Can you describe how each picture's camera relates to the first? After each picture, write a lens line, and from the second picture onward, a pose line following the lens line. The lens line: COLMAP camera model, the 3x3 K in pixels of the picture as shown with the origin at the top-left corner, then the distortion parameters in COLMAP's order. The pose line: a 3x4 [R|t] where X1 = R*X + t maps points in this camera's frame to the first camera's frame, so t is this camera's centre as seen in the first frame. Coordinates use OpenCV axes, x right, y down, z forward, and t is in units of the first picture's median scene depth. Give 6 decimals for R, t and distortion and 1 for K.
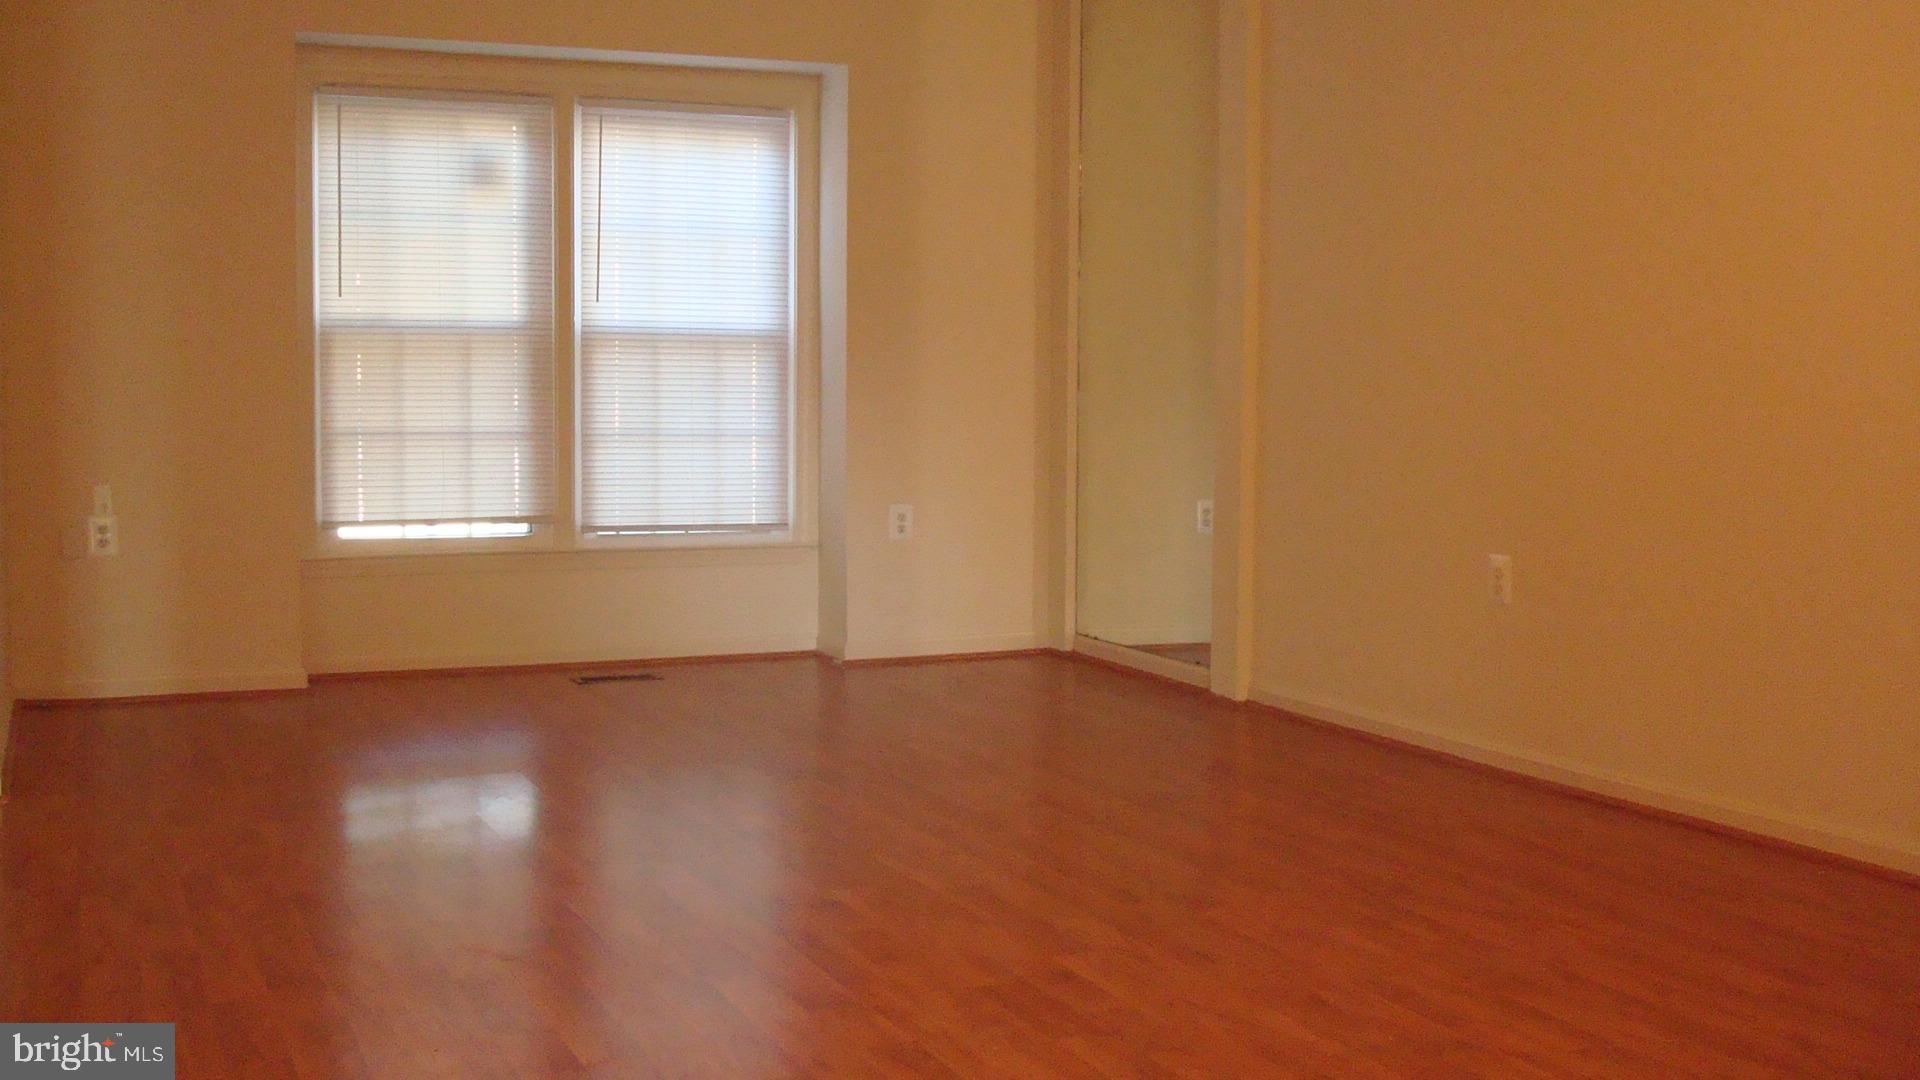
lens RADIAL K [[2009.8, 0, 959.3], [0, 2009.8, 526.0], [0, 0, 1]] dist [-0.098434, 0.000000]
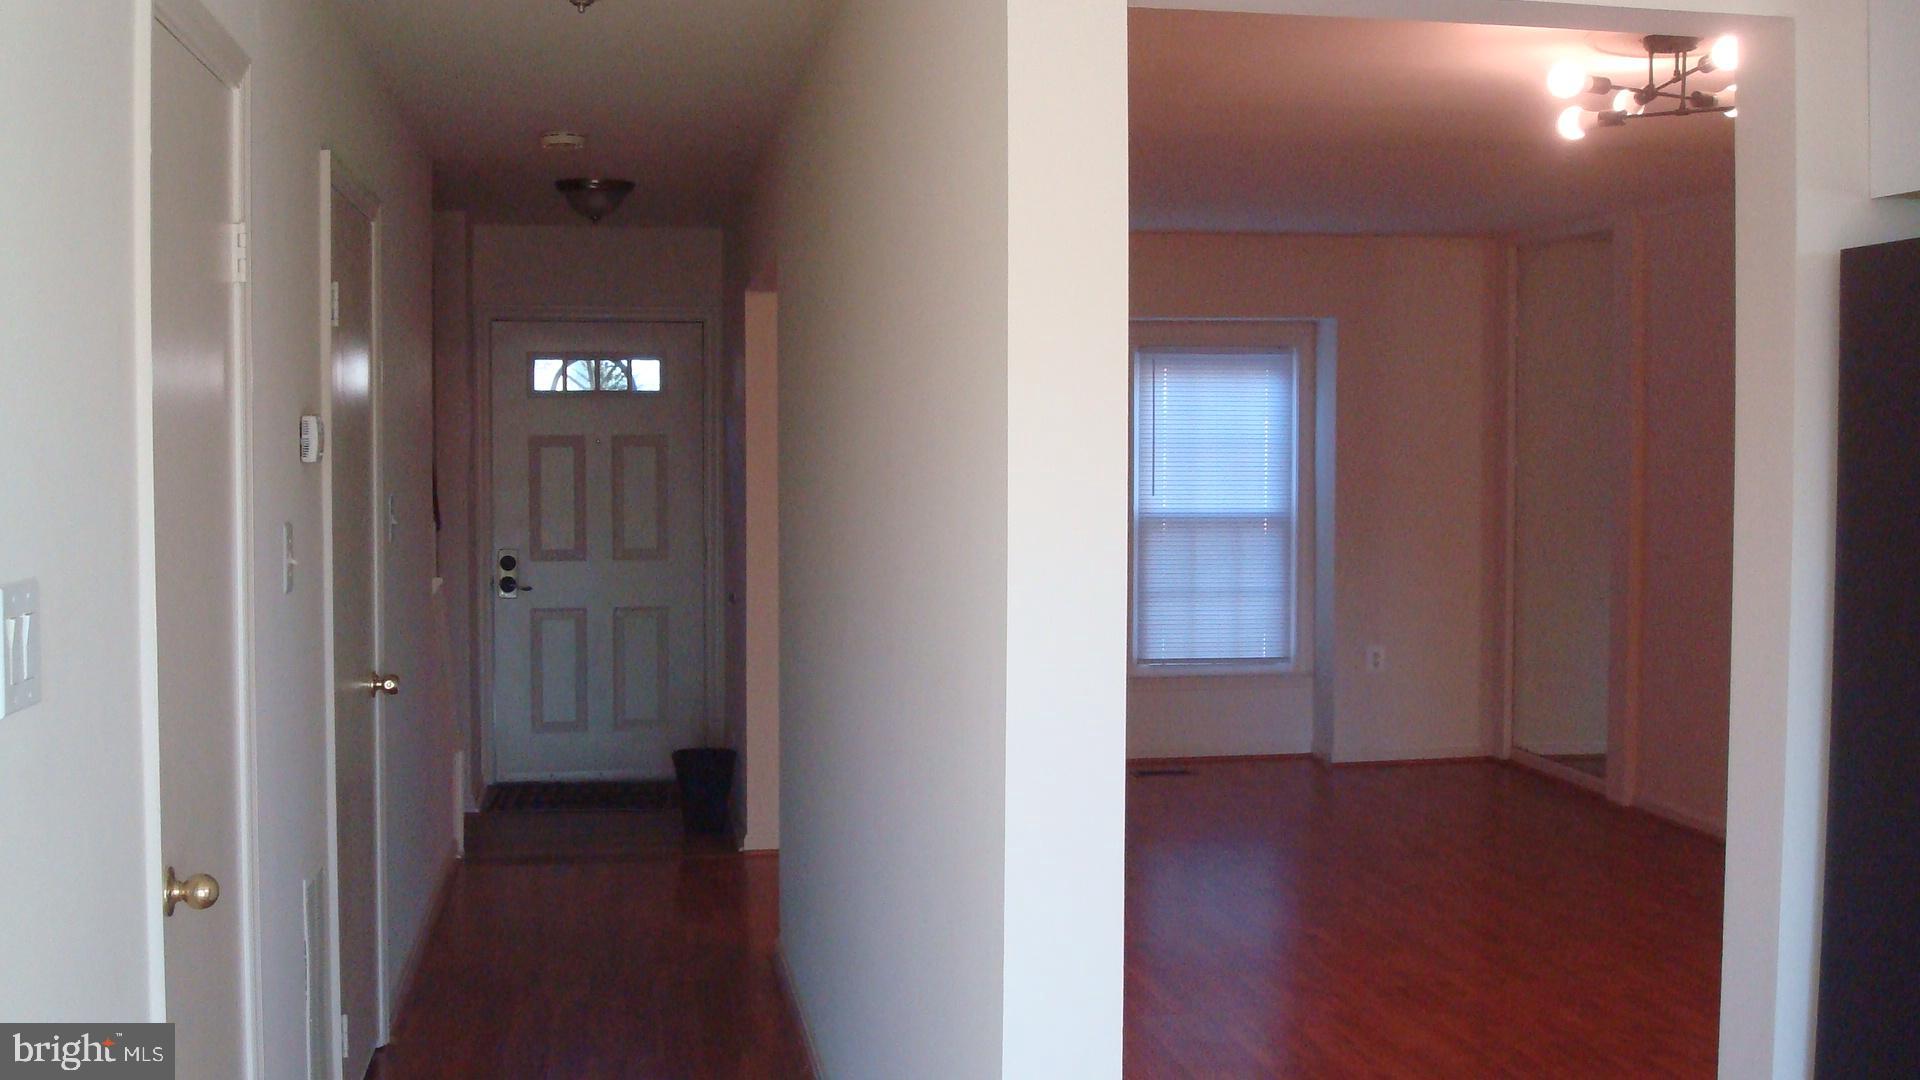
lens RADIAL K [[2068.3, 0, 958.9], [0, 2068.3, 535.0], [0, 0, 1]] dist [-0.091140, 0.000000]
pose [[0.970121, 0.006209, -0.242543, 0.036240], [-0.009614, 0.999871, -0.012859, -0.068975], [0.242432, 0.014807, 0.970055, -0.418799]]
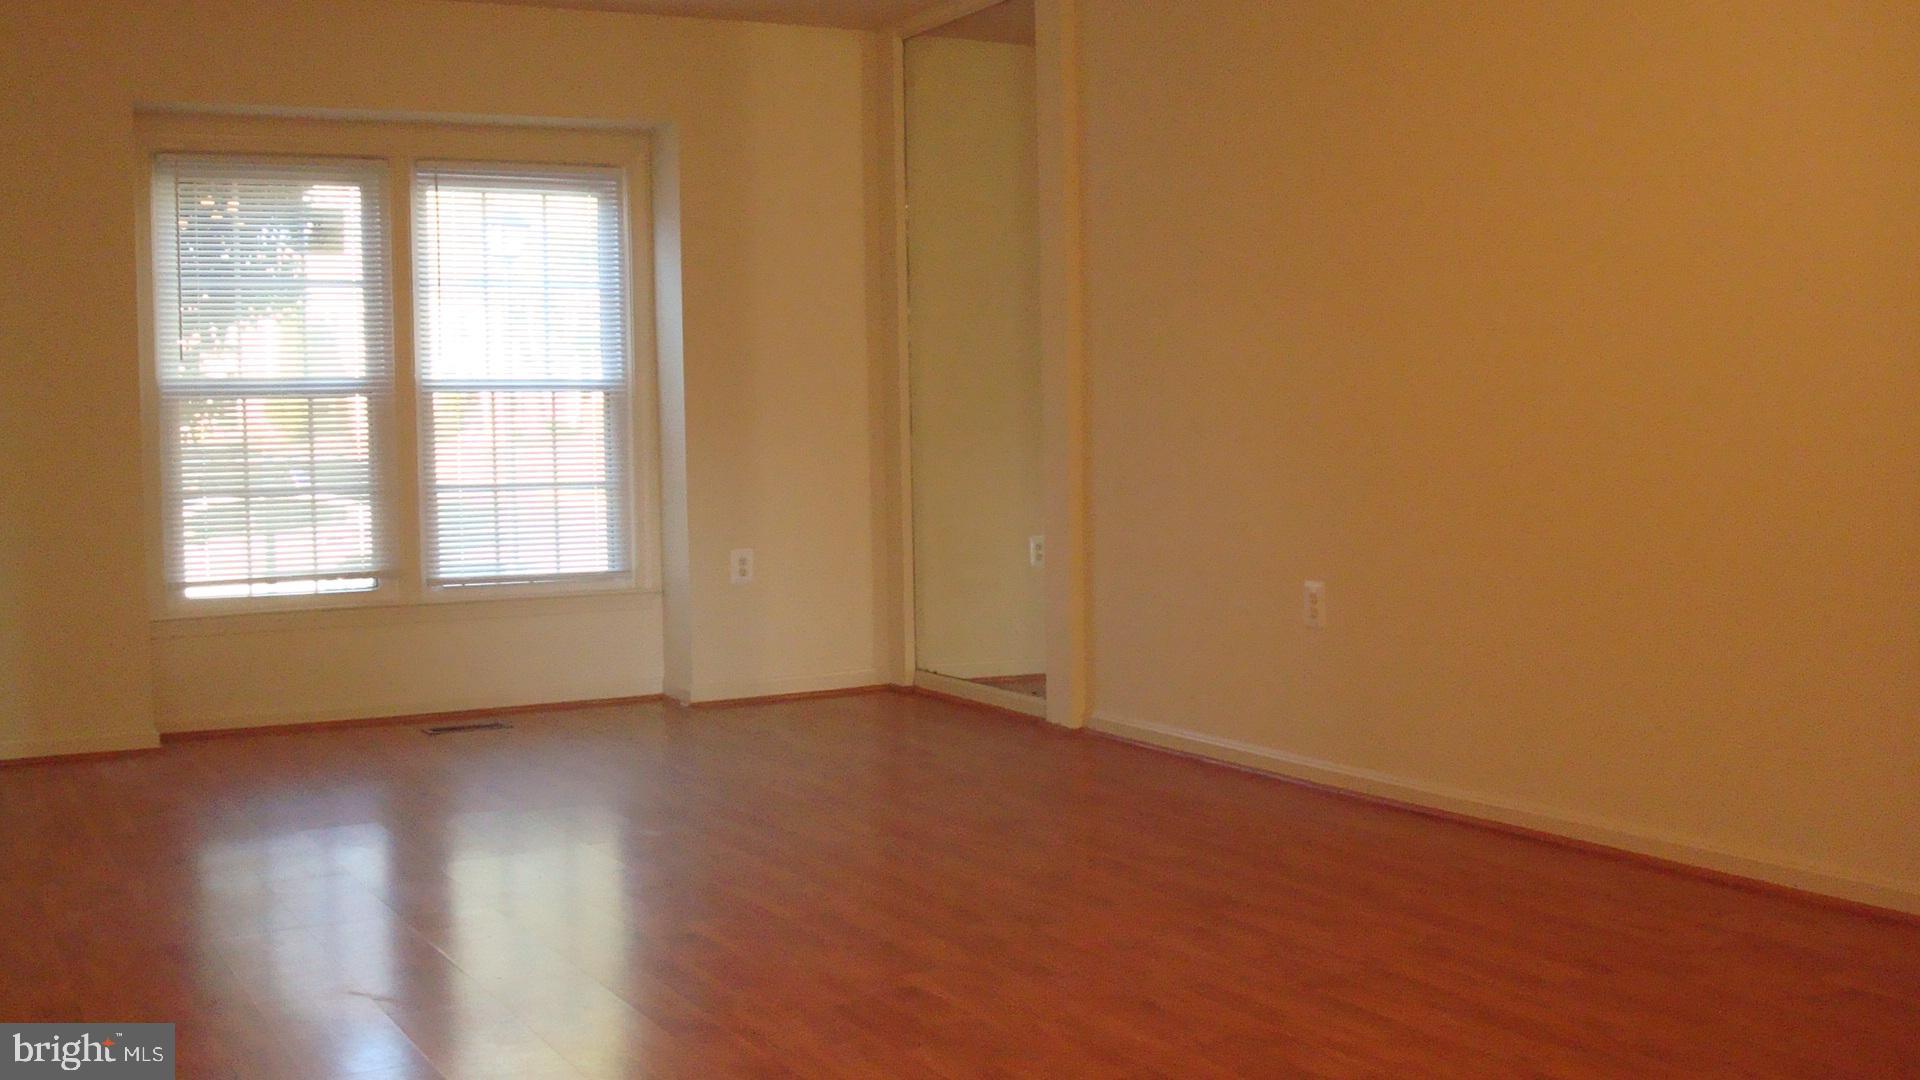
lens RADIAL K [[2009.8, 0, 956.1], [0, 2009.8, 540.1], [0, 0, 1]] dist [-0.098434, 0.000000]
pose [[0.996522, -0.028596, 0.078264, 0.000028], [0.029492, 0.999512, -0.010310, -0.001439], [-0.077930, 0.012583, 0.996879, -0.030843]]
